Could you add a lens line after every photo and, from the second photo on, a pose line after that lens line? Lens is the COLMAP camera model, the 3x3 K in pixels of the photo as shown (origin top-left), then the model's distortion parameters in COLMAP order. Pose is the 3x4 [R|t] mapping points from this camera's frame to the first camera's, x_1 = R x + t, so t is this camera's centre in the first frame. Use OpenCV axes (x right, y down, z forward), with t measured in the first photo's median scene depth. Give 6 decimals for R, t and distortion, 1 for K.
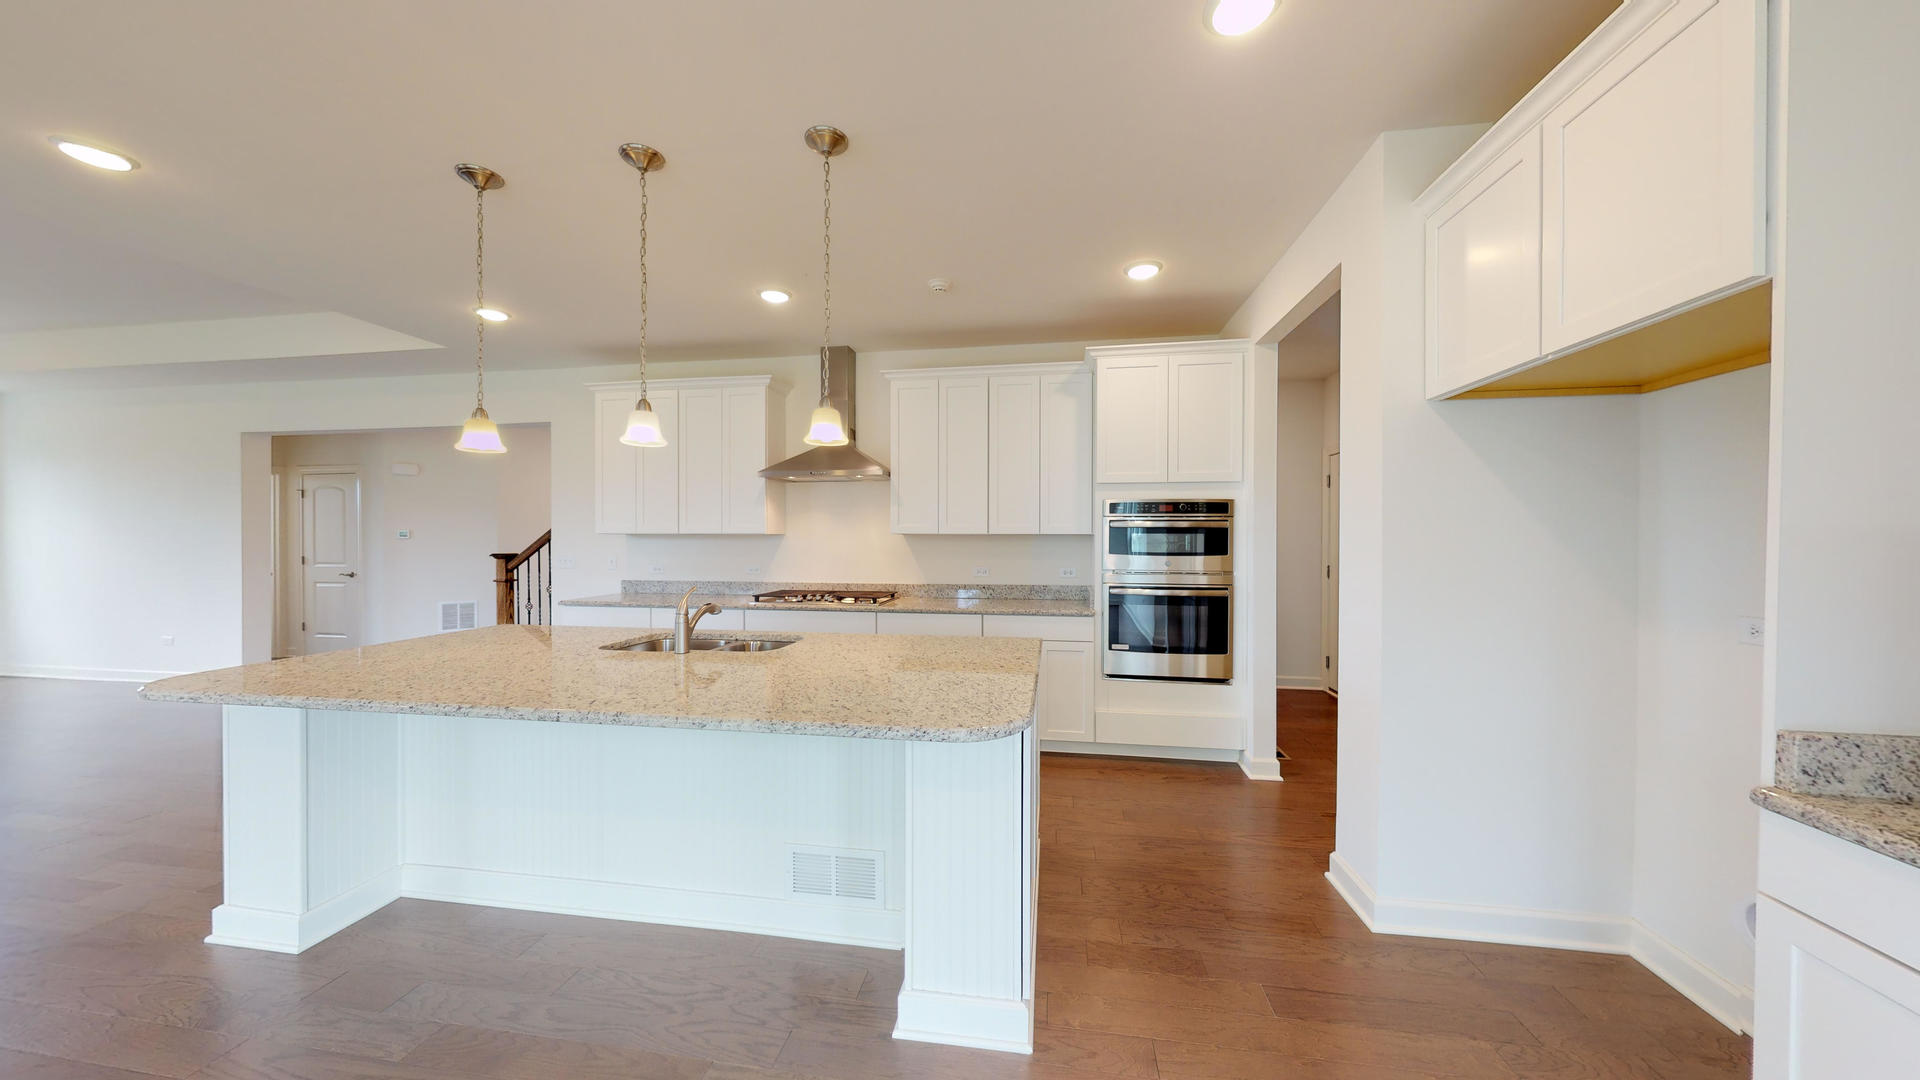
lens RADIAL K [[611.0, 0, 966.3], [0, 611.0, 541.4], [0, 0, 1]] dist [0.001606, -0.000044]
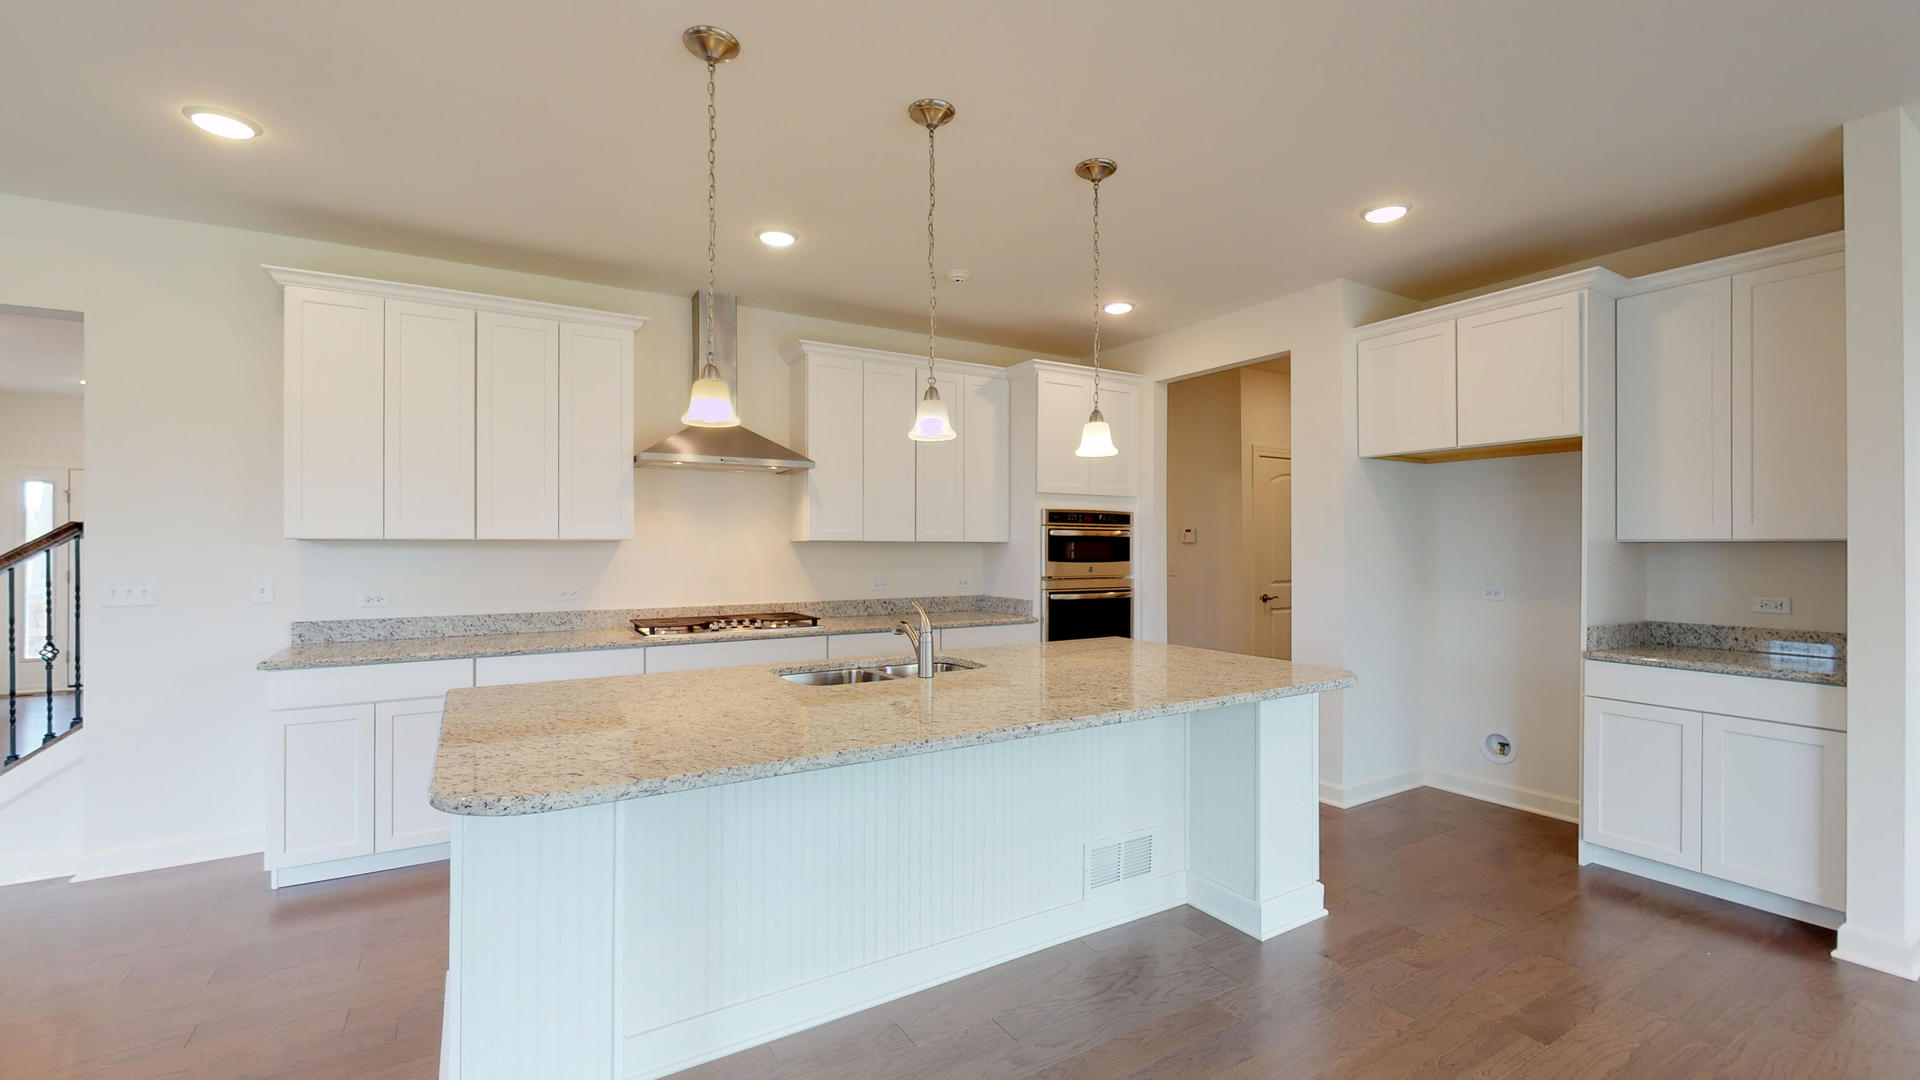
lens RADIAL K [[792.5, 0, 960.4], [0, 792.5, 547.6], [0, 0, 1]] dist [0.001917, -0.000645]
pose [[0.765079, -0.002506, 0.643932, -0.689199], [0.005057, 0.999985, -0.002116, -0.000319], [-0.643917, 0.004875, 0.765080, 0.060455]]
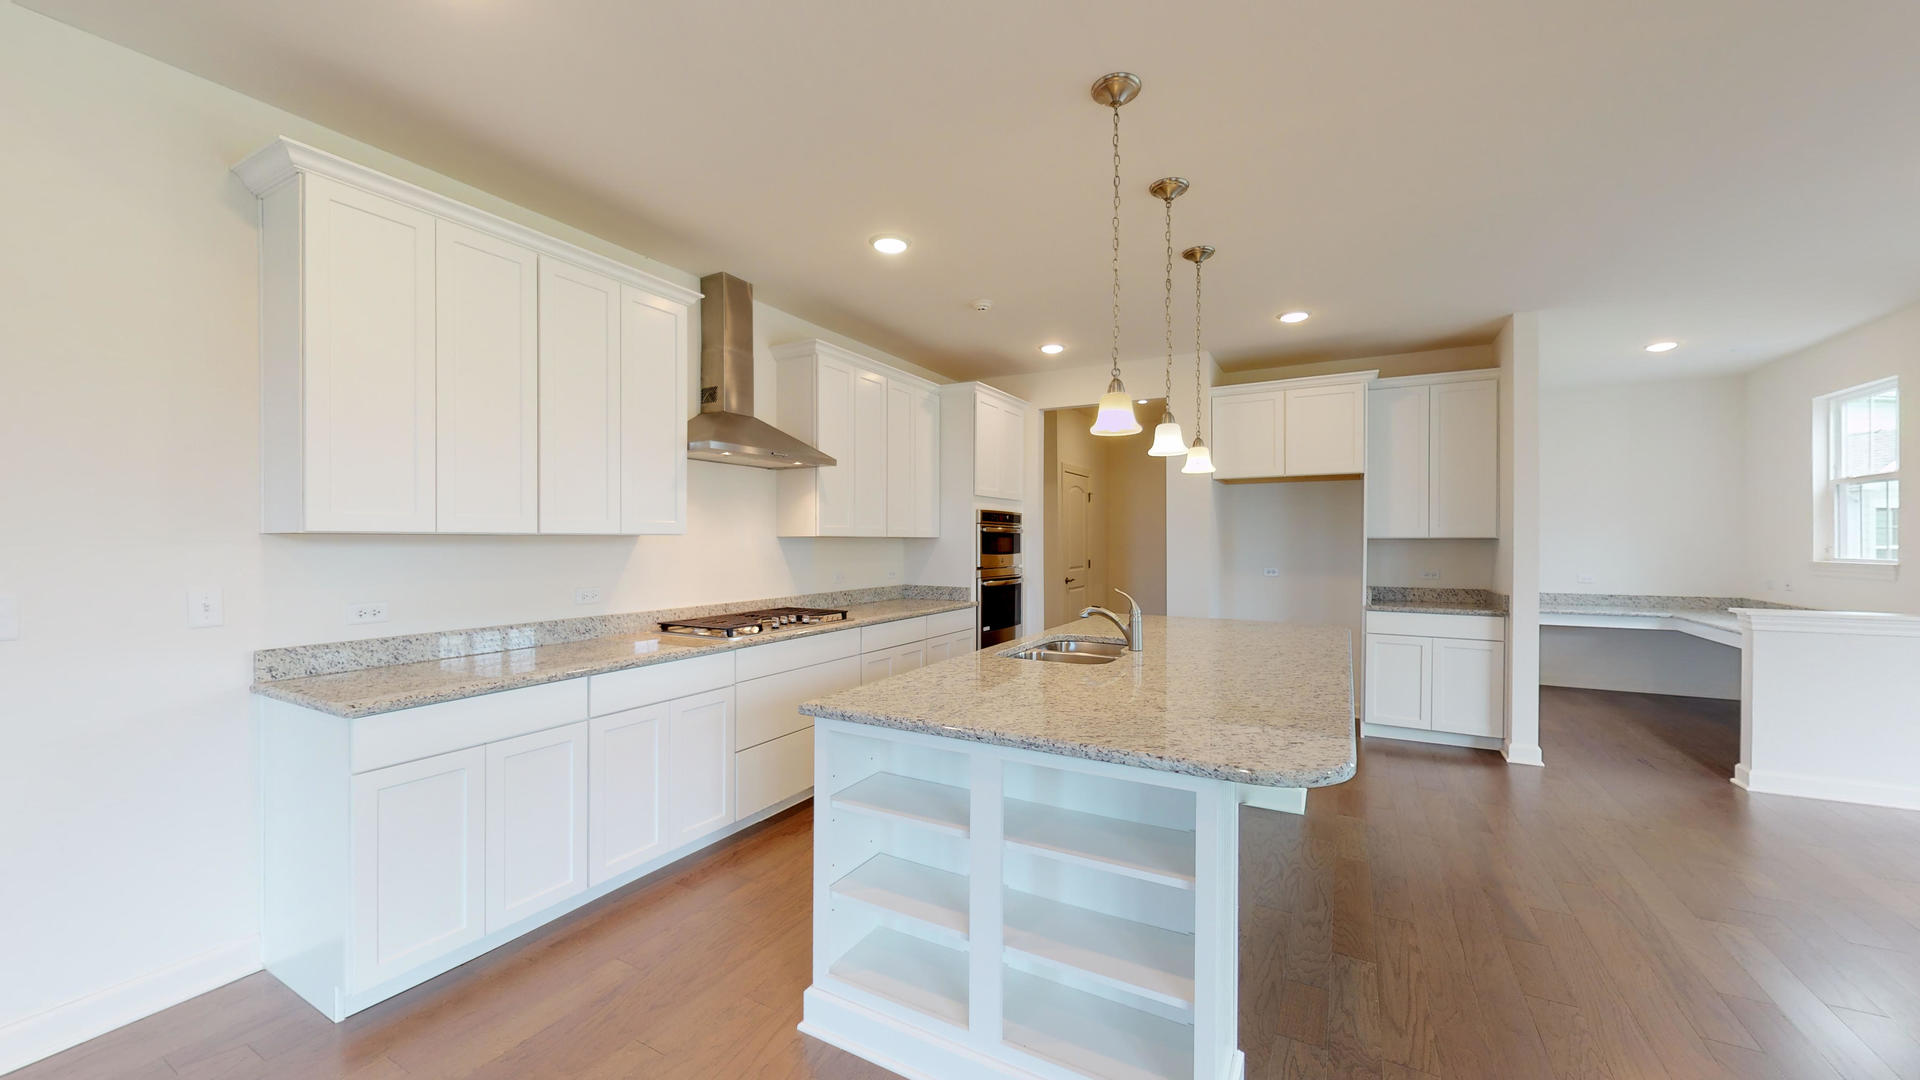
lens RADIAL K [[704.0, 0, 956.3], [0, 704.0, 543.9], [0, 0, 1]] dist [0.001656, -0.000259]
pose [[0.343639, -0.006219, 0.939081, -1.019763], [0.006106, 0.999972, 0.004387, -0.005243], [-0.939082, 0.004227, 0.343668, 0.520399]]
